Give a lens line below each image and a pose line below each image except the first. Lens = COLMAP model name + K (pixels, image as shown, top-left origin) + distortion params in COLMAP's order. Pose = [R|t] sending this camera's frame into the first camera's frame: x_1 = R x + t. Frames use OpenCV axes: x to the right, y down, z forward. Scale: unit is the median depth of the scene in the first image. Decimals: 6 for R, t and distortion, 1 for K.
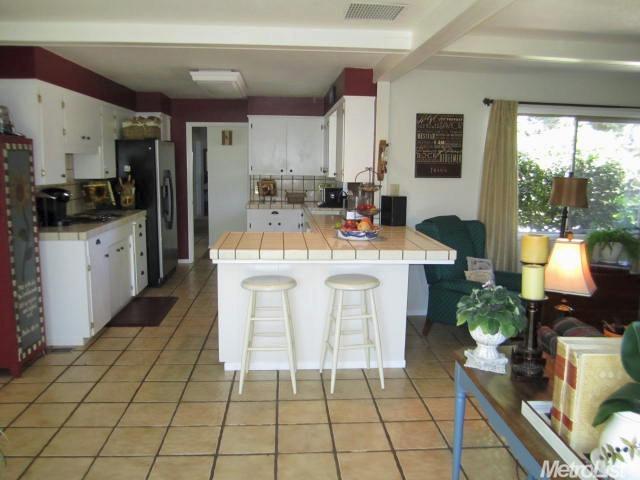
lens RADIAL K [[525.7, 0, 320.0], [0, 525.7, 240.0], [0, 0, 1]] dist [-0.106491, 0.068655]
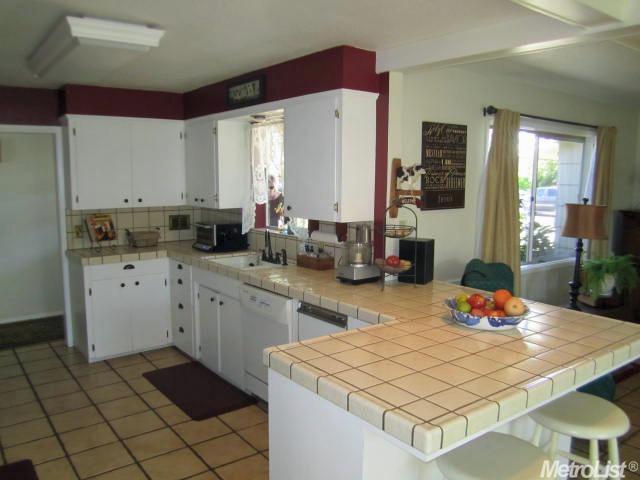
lens RADIAL K [[525.7, 0, 320.0], [0, 525.7, 240.0], [0, 0, 1]] dist [-0.106491, 0.068655]
pose [[0.835298, -0.077048, 0.544373, -0.331581], [0.087623, 0.996132, 0.006537, -0.096915], [-0.542771, 0.042239, 0.838818, 0.478178]]
